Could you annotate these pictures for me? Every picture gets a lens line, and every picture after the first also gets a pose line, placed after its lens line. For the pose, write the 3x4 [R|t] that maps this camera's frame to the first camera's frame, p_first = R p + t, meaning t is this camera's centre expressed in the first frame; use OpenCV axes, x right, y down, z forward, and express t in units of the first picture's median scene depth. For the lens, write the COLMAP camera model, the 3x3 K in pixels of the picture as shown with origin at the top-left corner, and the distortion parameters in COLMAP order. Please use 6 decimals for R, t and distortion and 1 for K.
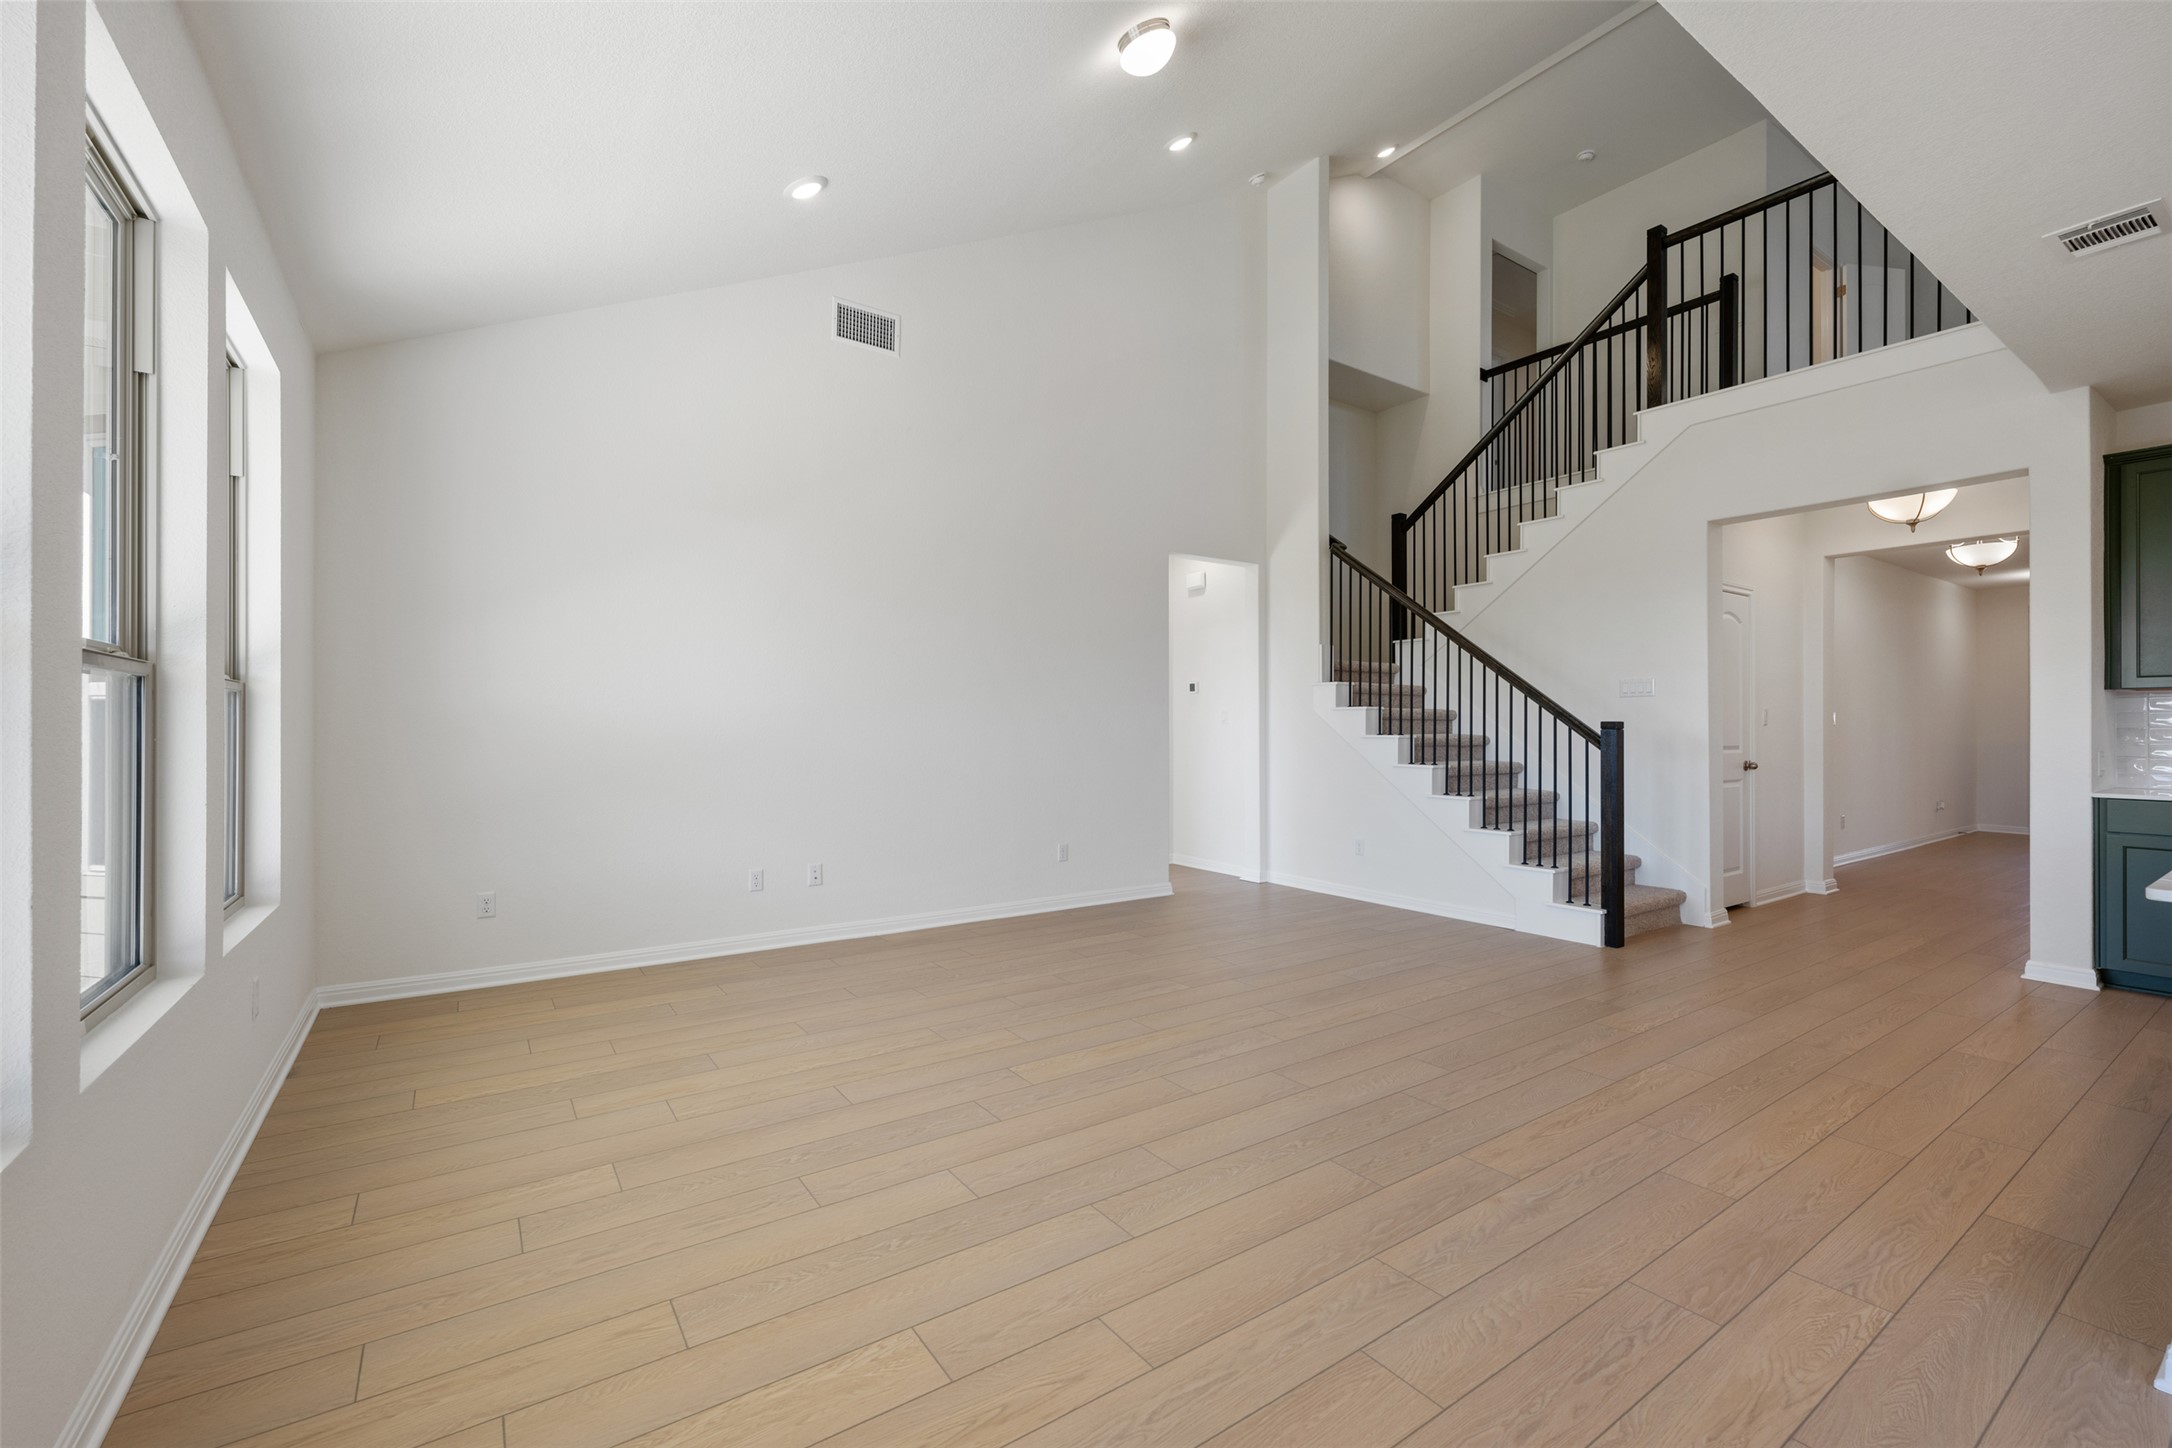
lens RADIAL K [[910.6, 0, 1083.8], [0, 910.6, 720.8], [0, 0, 1]] dist [0.000125, -0.000332]
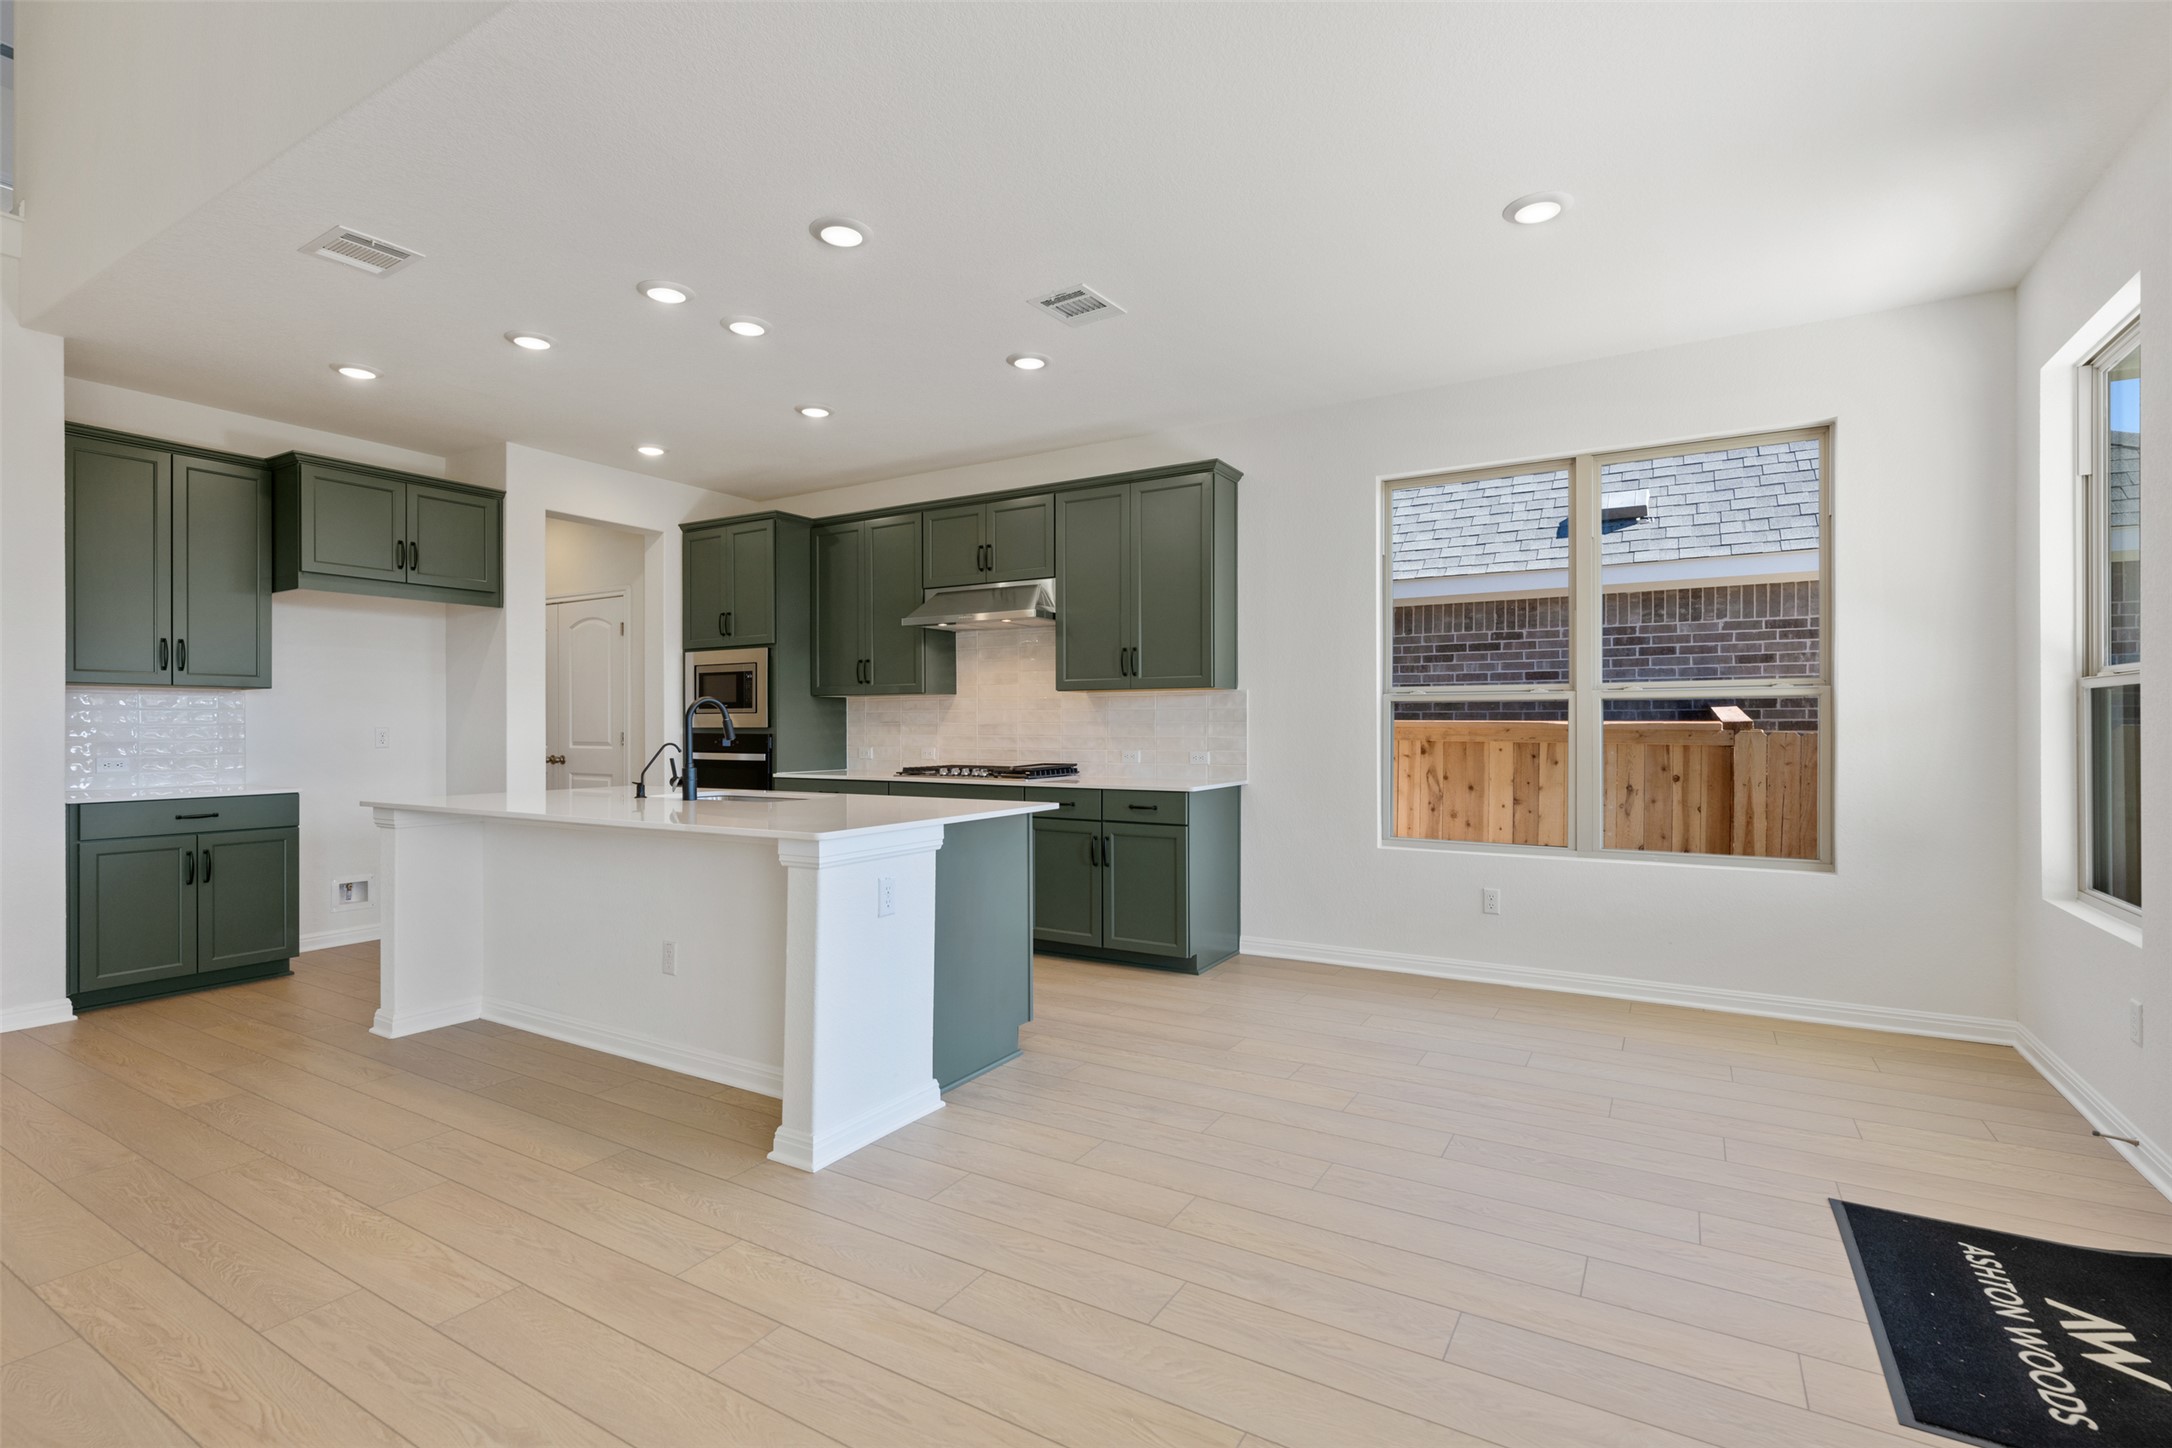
lens RADIAL K [[997.0, 0, 1086.0], [0, 997.0, 724.0], [0, 0, 1]] dist [-0.000286, -0.000084]
pose [[-0.413202, -0.000336, 0.910639, -0.183776], [-0.005474, 0.999983, -0.002115, 0.003662], [-0.910623, -0.005859, -0.413197, 0.493892]]
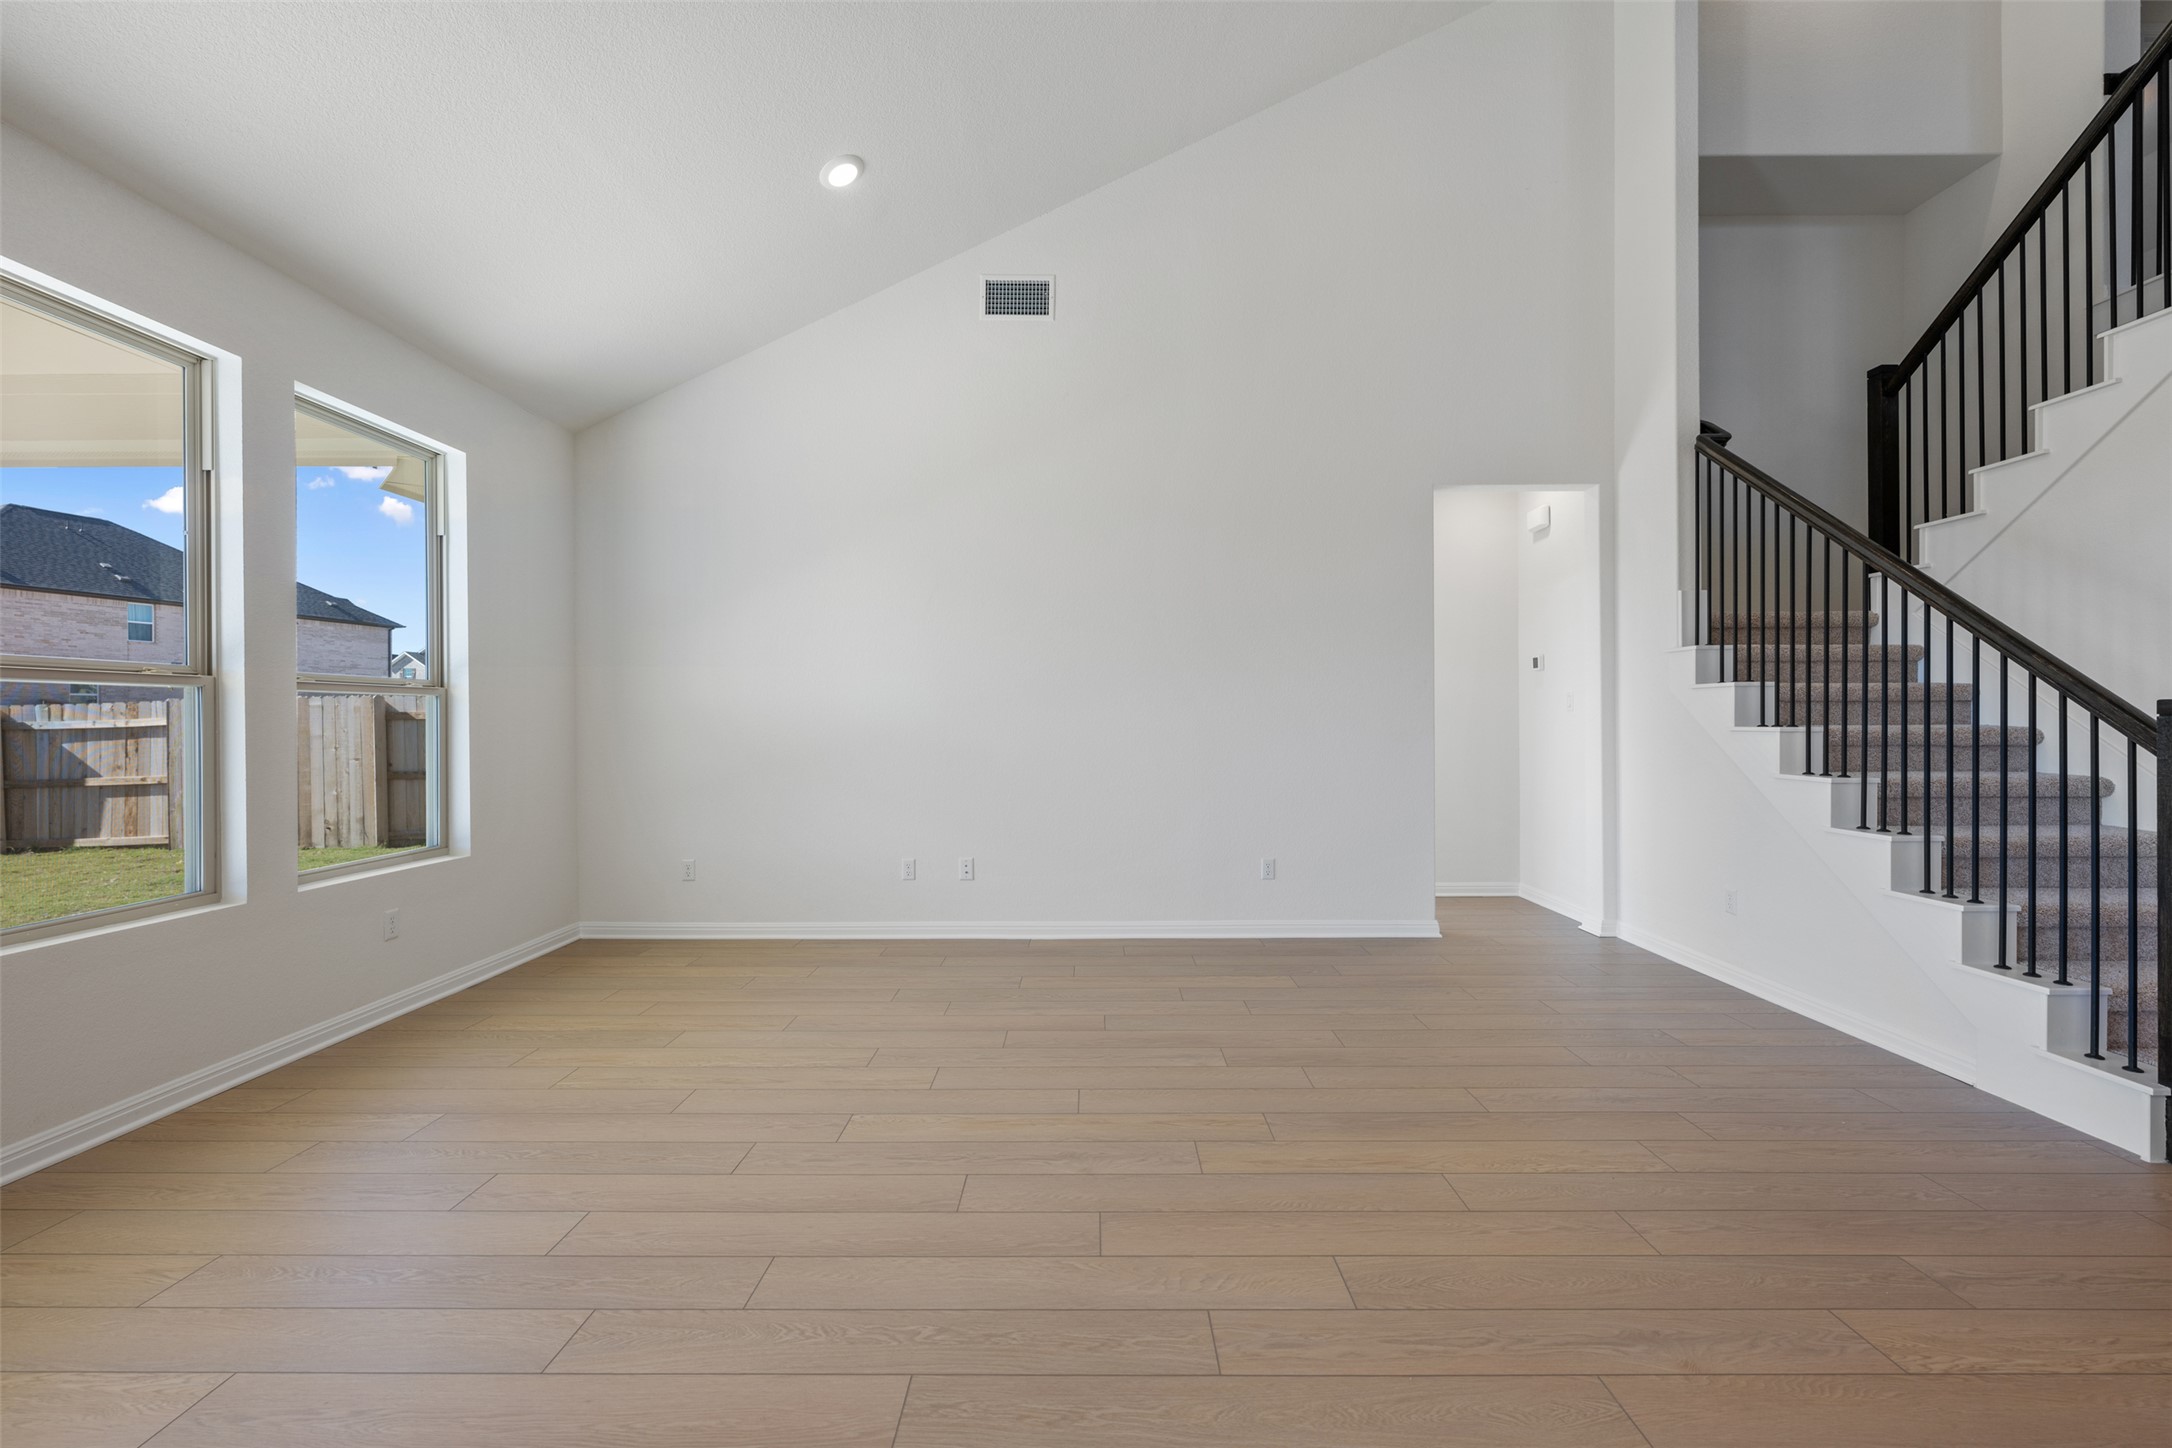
lens RADIAL K [[910.6, 0, 1083.8], [0, 910.6, 720.8], [0, 0, 1]] dist [0.000125, -0.000332]
pose [[0.817250, -0.004291, -0.576267, 0.446991], [0.009666, 0.999934, 0.006262, 0.004311], [0.576202, -0.010688, 0.817237, 0.321093]]
